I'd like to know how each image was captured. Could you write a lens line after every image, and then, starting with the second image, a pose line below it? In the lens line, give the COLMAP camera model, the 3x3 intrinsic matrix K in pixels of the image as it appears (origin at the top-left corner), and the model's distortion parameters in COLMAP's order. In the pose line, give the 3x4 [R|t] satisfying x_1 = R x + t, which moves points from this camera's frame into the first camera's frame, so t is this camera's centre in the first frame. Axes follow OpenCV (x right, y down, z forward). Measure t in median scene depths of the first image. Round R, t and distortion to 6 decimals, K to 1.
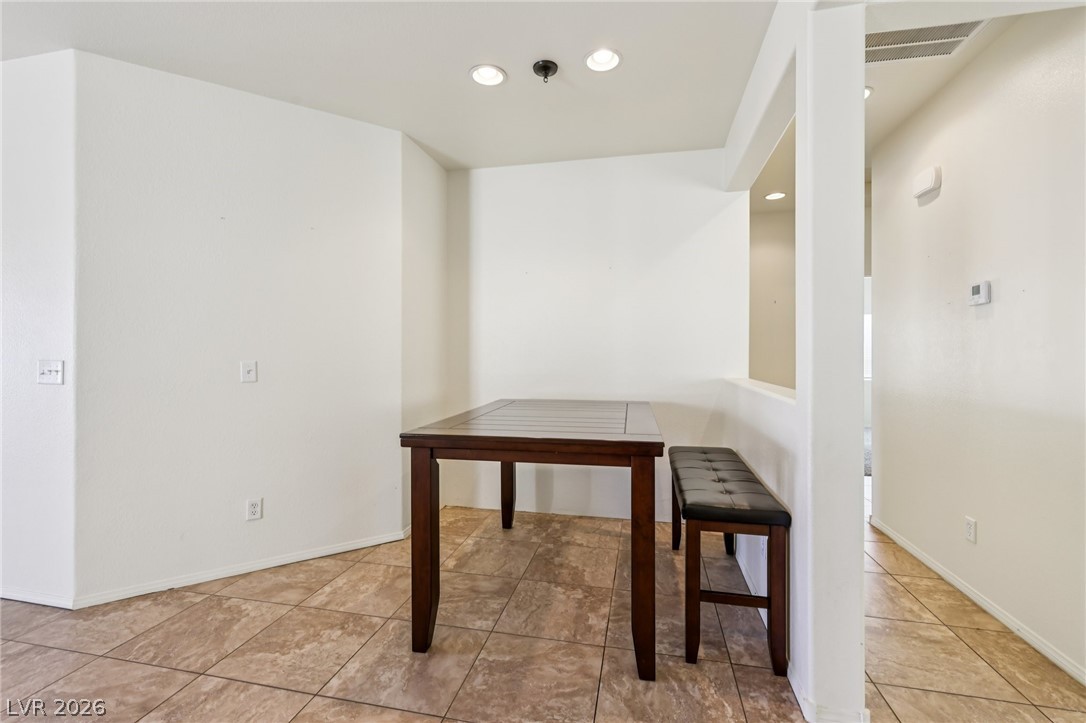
lens RADIAL K [[467.5, 0, 545.5], [0, 467.5, 355.9], [0, 0, 1]] dist [0.000673, -0.000025]
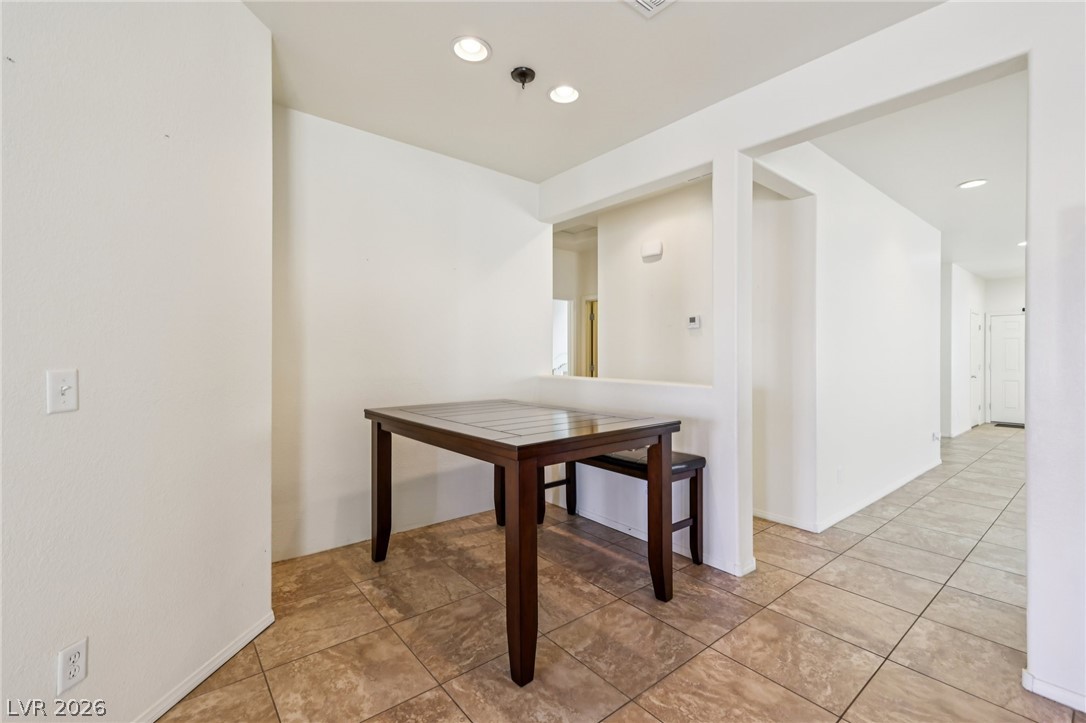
lens RADIAL K [[470.3, 0, 539.4], [0, 470.3, 357.0], [0, 0, 1]] dist [0.001197, 0.000495]
pose [[0.626525, -0.000055, 0.779401, -0.795621], [0.000218, 1.000000, -0.000104, -0.001778], [-0.779401, 0.000235, 0.626525, 0.334289]]
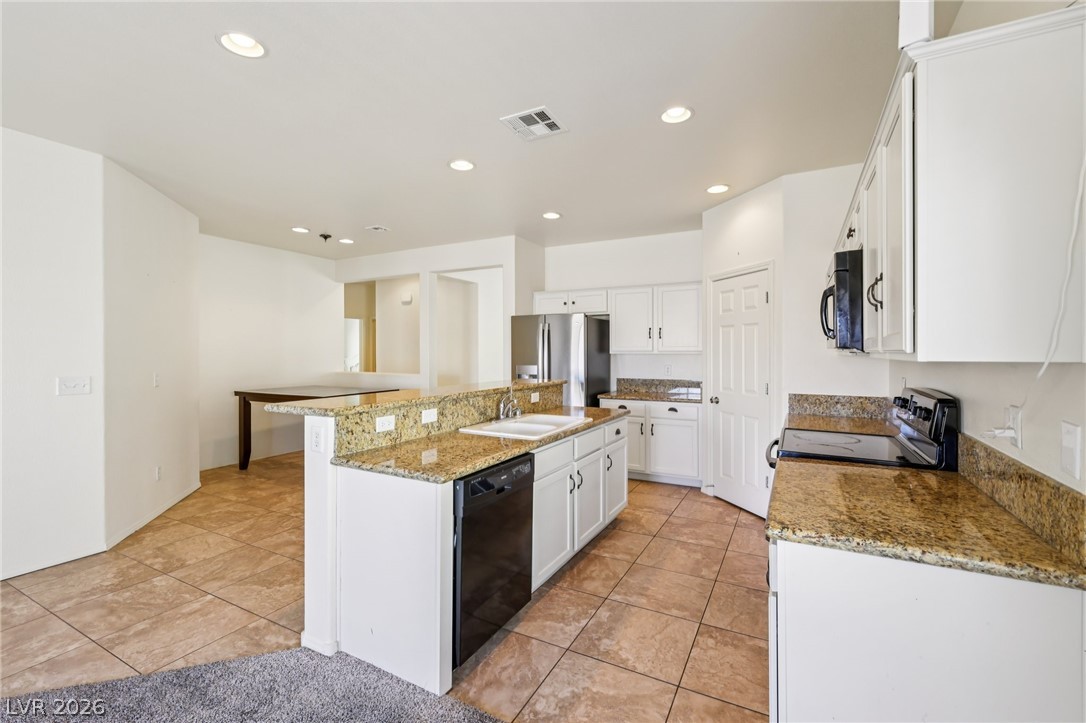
lens RADIAL K [[473.7, 0, 542.9], [0, 473.7, 351.3], [0, 0, 1]] dist [0.001567, 0.000205]
pose [[0.273615, -0.001247, 0.961839, -1.956252], [0.005509, 0.999985, -0.000271, -0.054145], [-0.961824, 0.005373, 0.273618, -0.648487]]
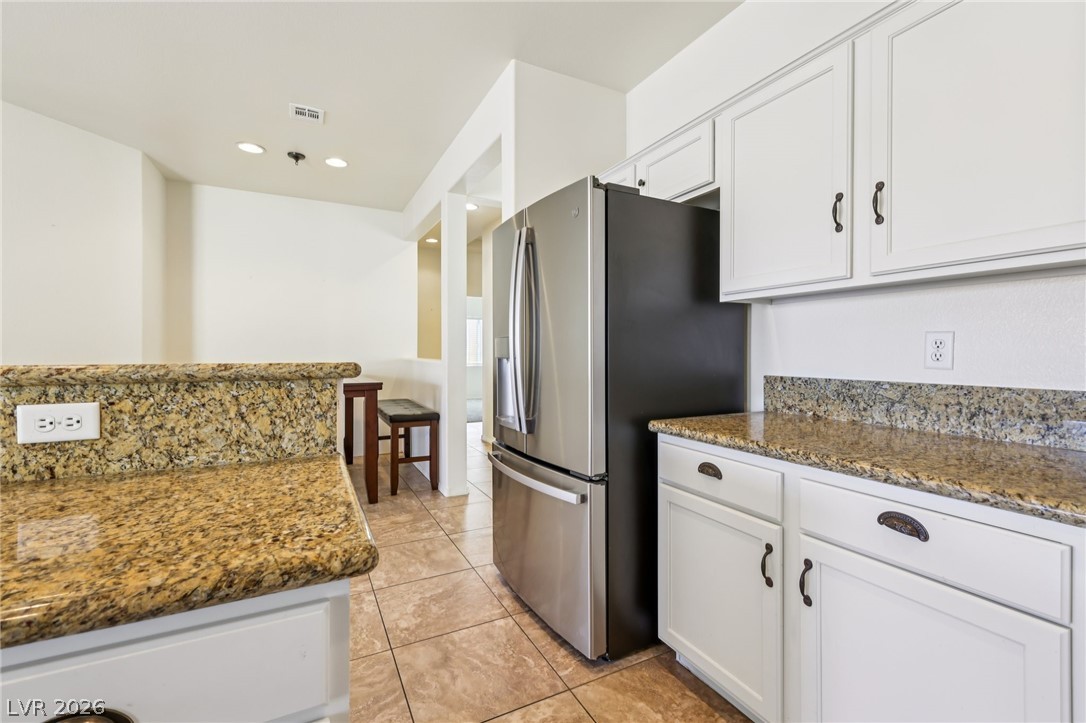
lens RADIAL K [[473.7, 0, 542.9], [0, 473.7, 351.3], [0, 0, 1]] dist [0.001567, 0.000205]
pose [[0.771046, 0.000051, 0.636780, -0.379968], [0.002407, 0.999993, -0.002995, 0.042876], [-0.636775, 0.003842, 0.771040, -0.752224]]
